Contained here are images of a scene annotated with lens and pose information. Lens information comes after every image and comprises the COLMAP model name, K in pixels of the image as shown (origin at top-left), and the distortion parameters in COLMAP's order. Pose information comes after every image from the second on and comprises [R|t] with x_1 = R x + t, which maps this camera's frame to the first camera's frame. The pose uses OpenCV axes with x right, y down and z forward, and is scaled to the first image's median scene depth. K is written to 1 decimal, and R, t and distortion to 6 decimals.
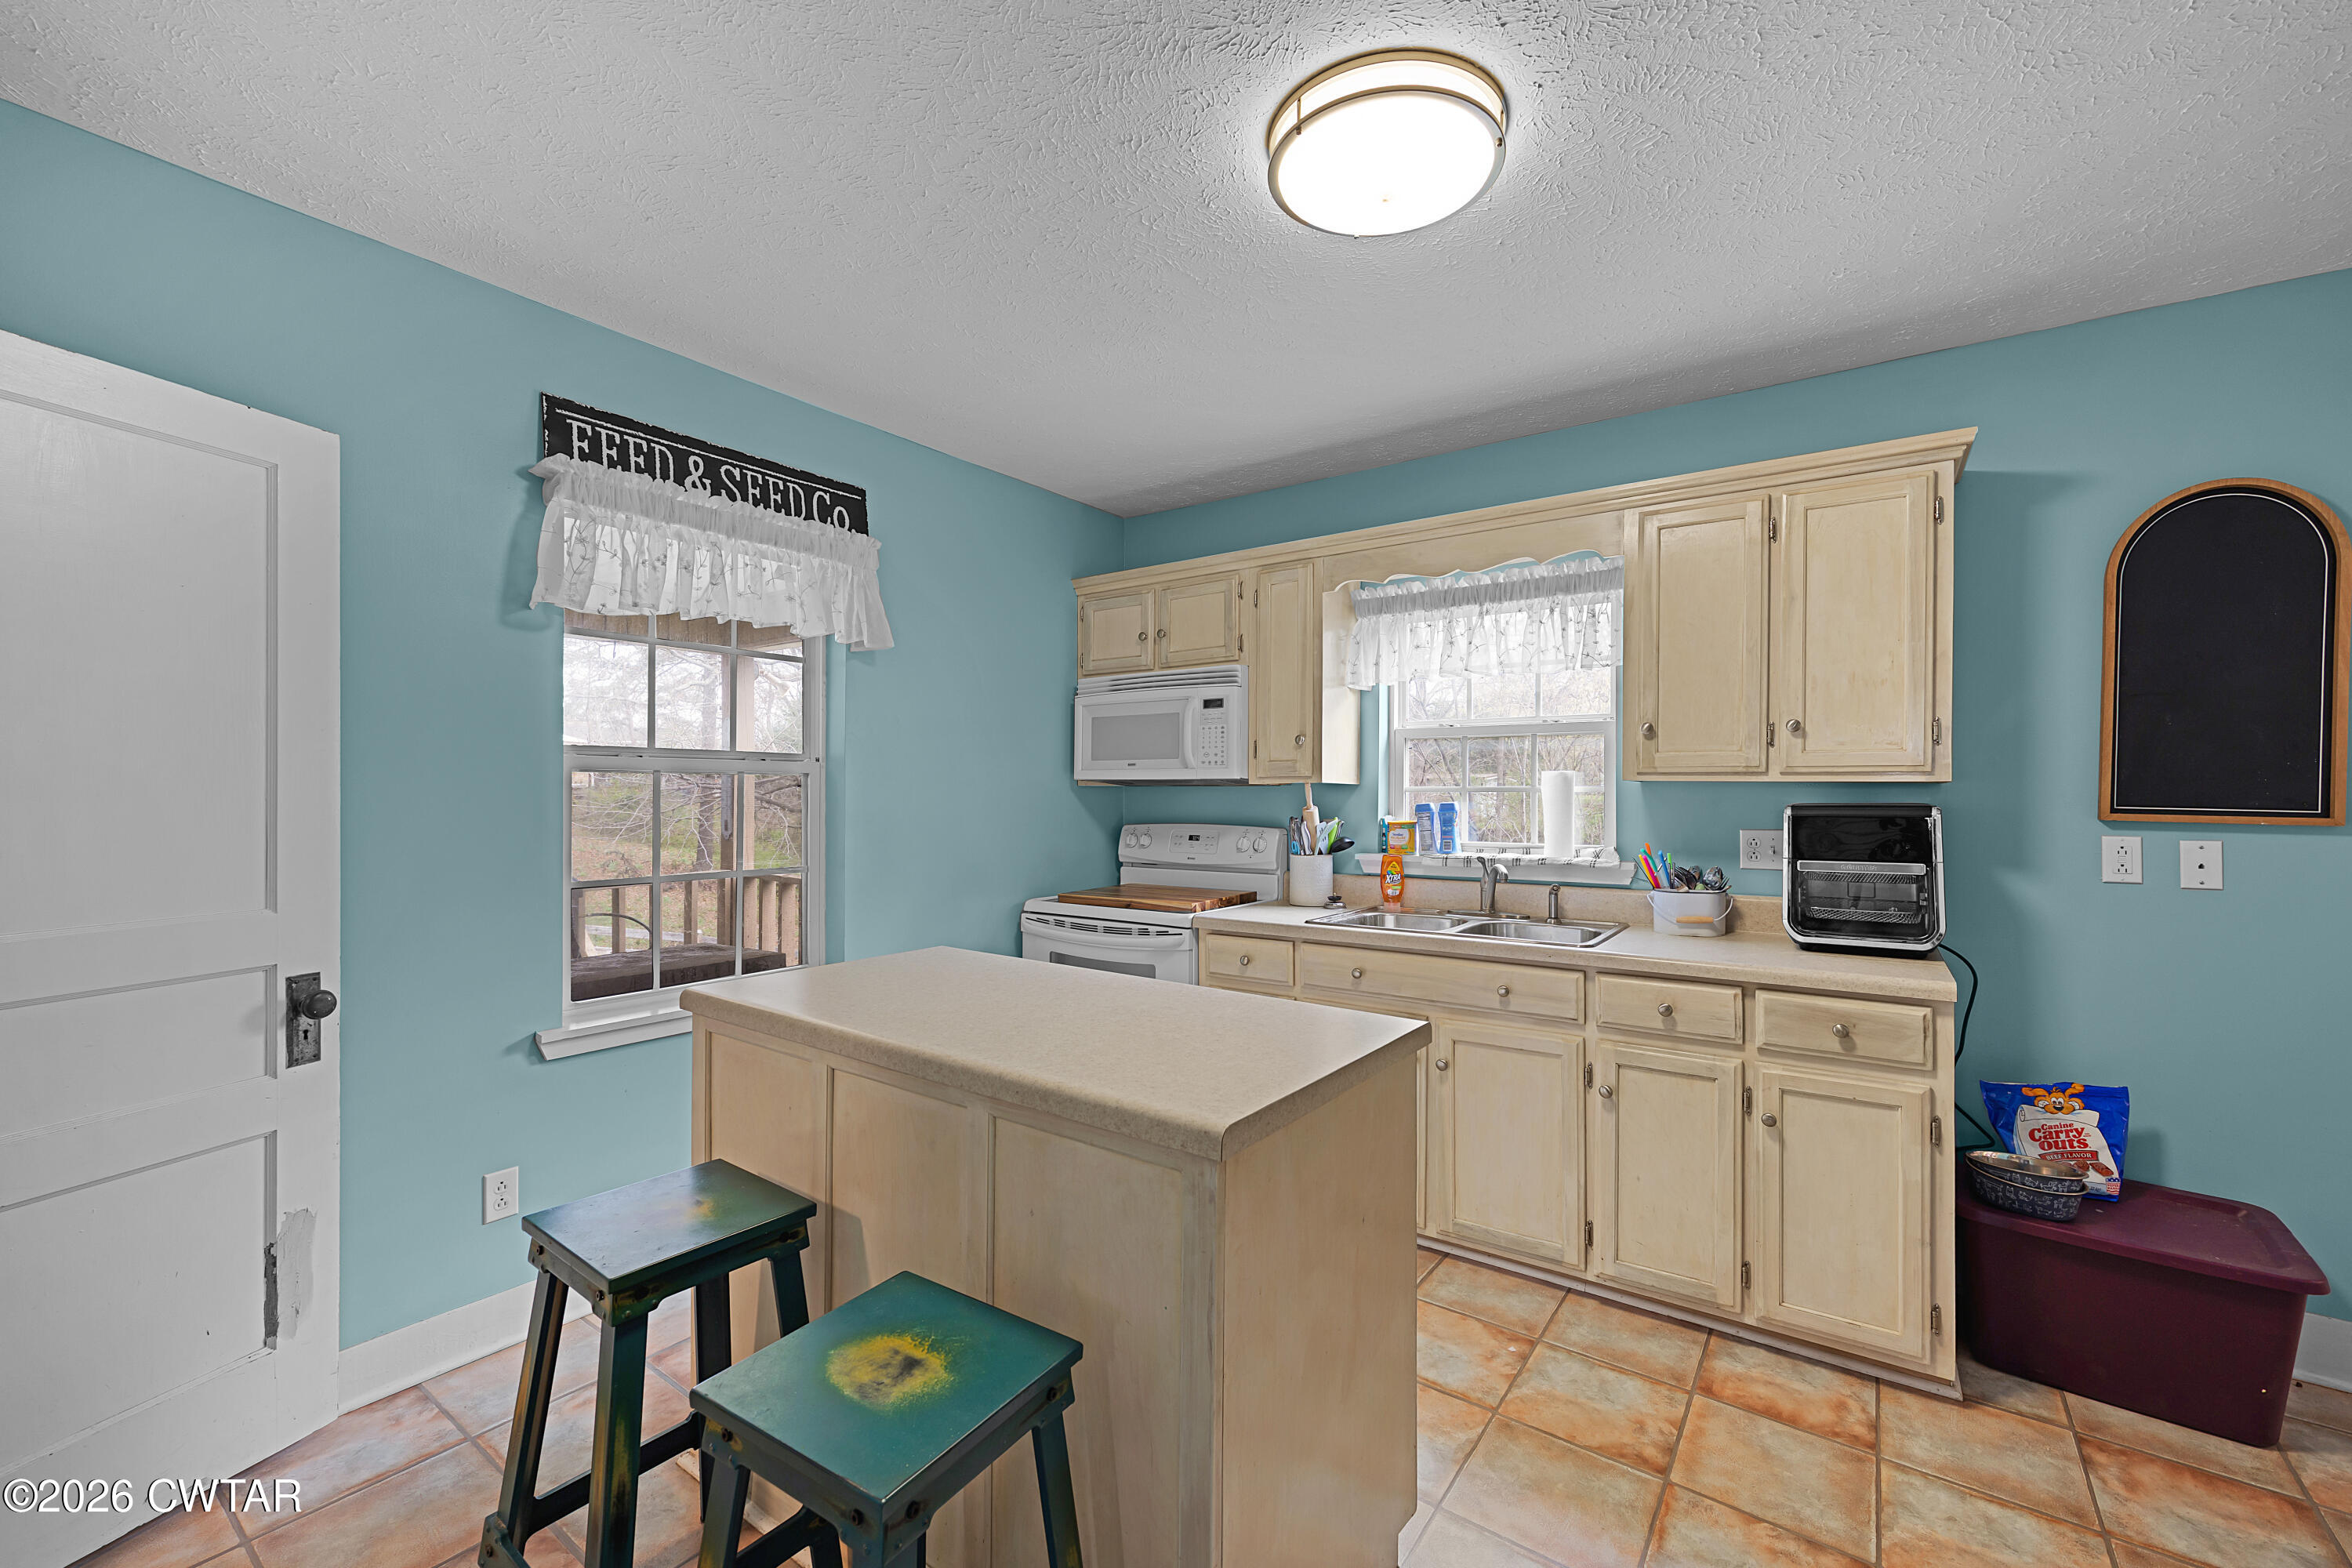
lens RADIAL K [[963.2, 0, 1190.4], [0, 963.2, 789.4], [0, 0, 1]] dist [-0.001156, 0.000189]
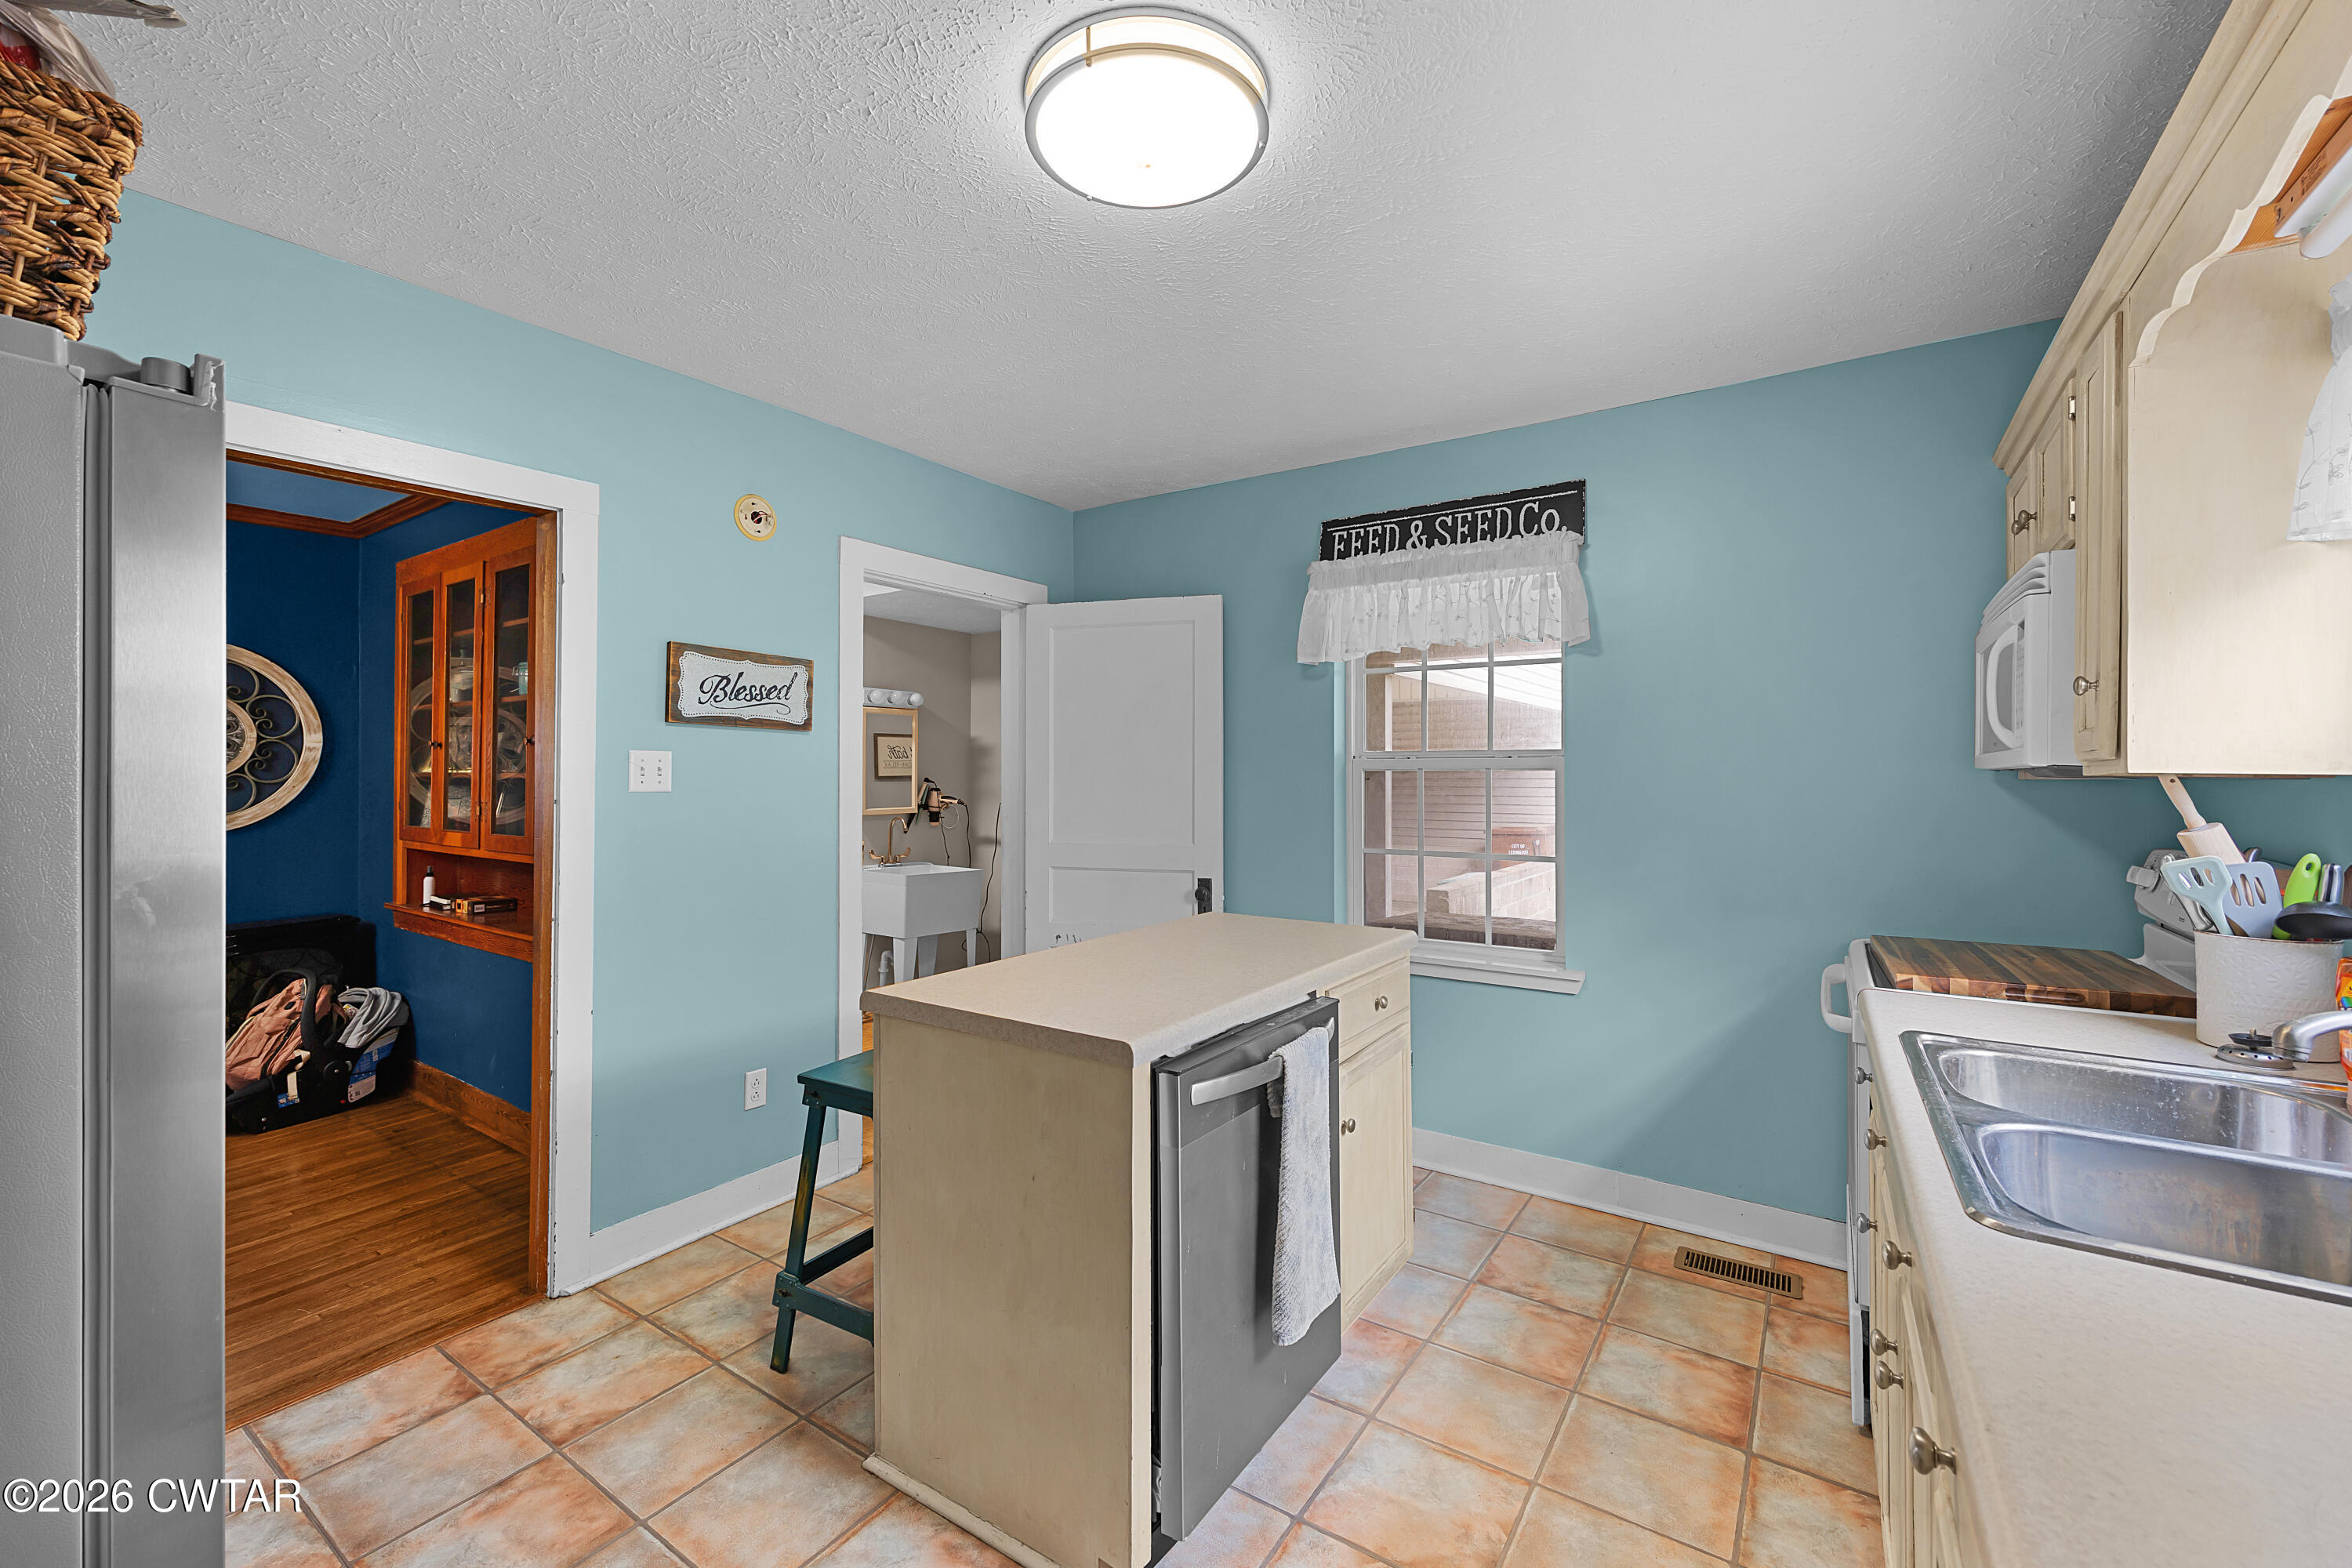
lens RADIAL K [[963.2, 0, 1187.0], [0, 963.2, 777.3], [0, 0, 1]] dist [-0.001156, 0.000189]
pose [[0.024899, -0.001445, -0.999689, 0.617193], [-0.000910, 0.999999, -0.001468, -0.004837], [0.999690, 0.000946, 0.024898, 0.549433]]
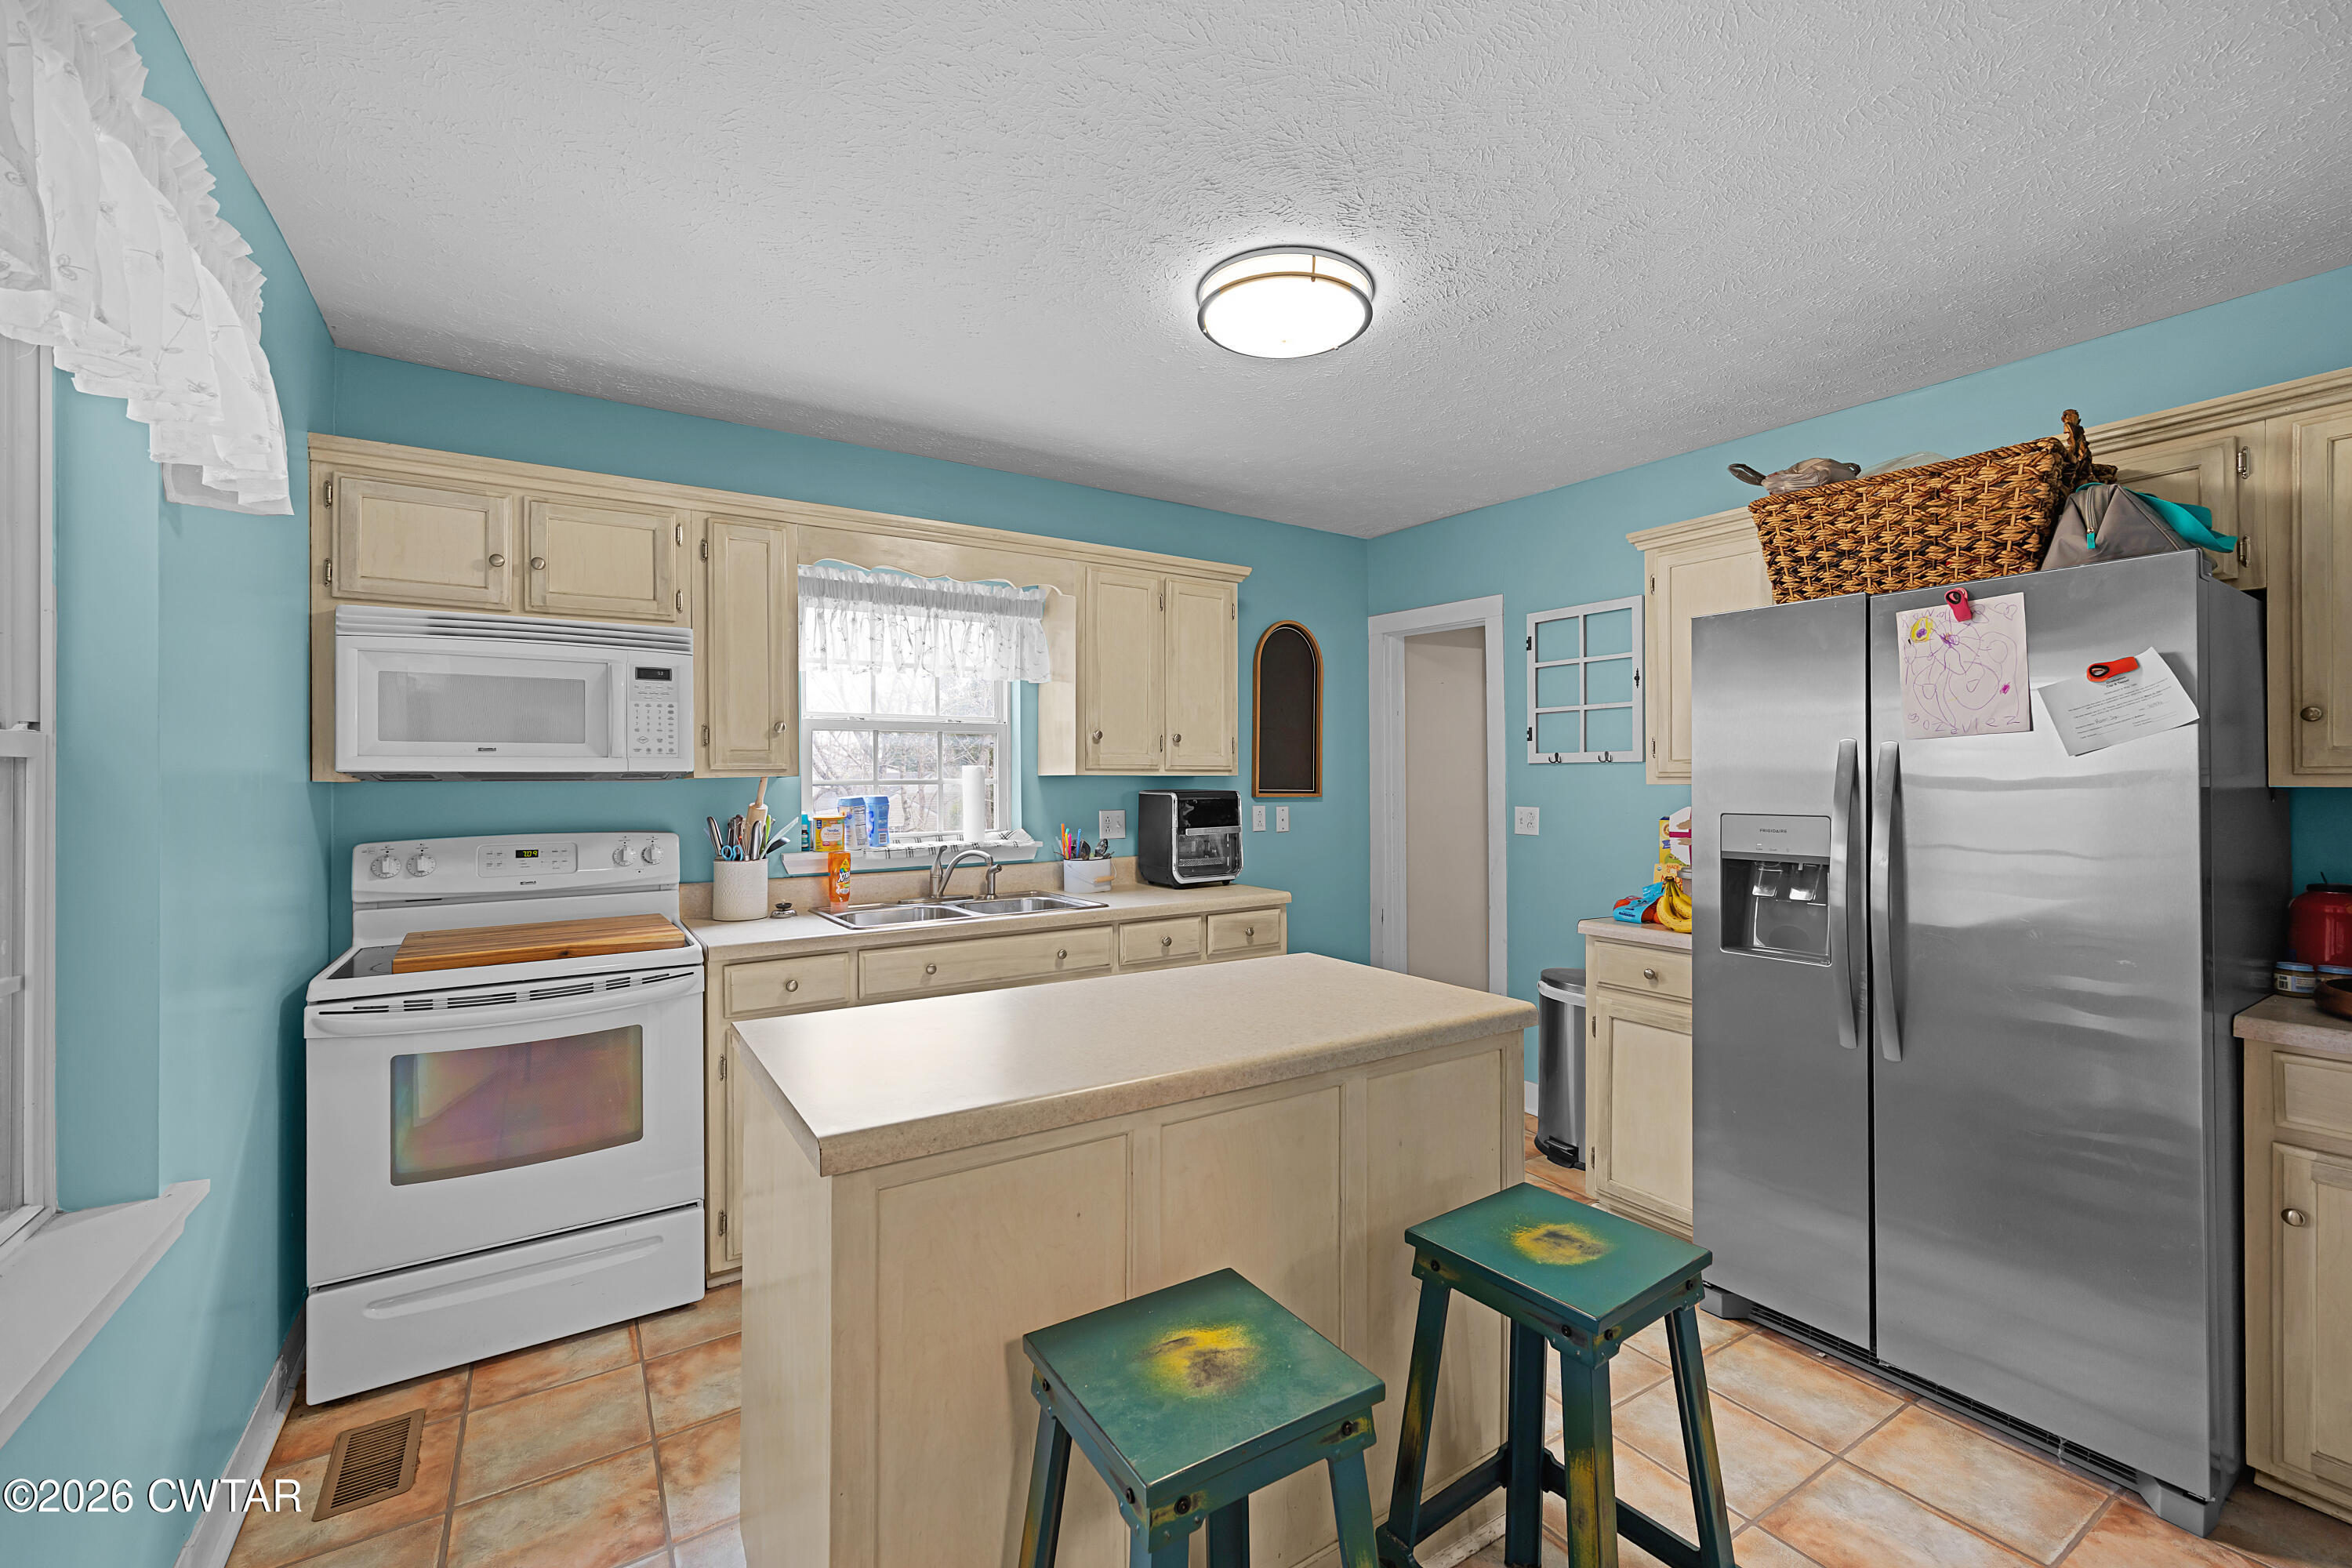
lens RADIAL K [[963.2, 0, 1200.0], [0, 963.2, 772.9], [0, 0, 1]] dist [-0.001156, 0.000189]
pose [[0.357567, 0.000212, 0.933888, -0.584541], [0.003033, 0.999994, -0.001388, -0.008229], [-0.933883, 0.003329, 0.357564, 0.343529]]
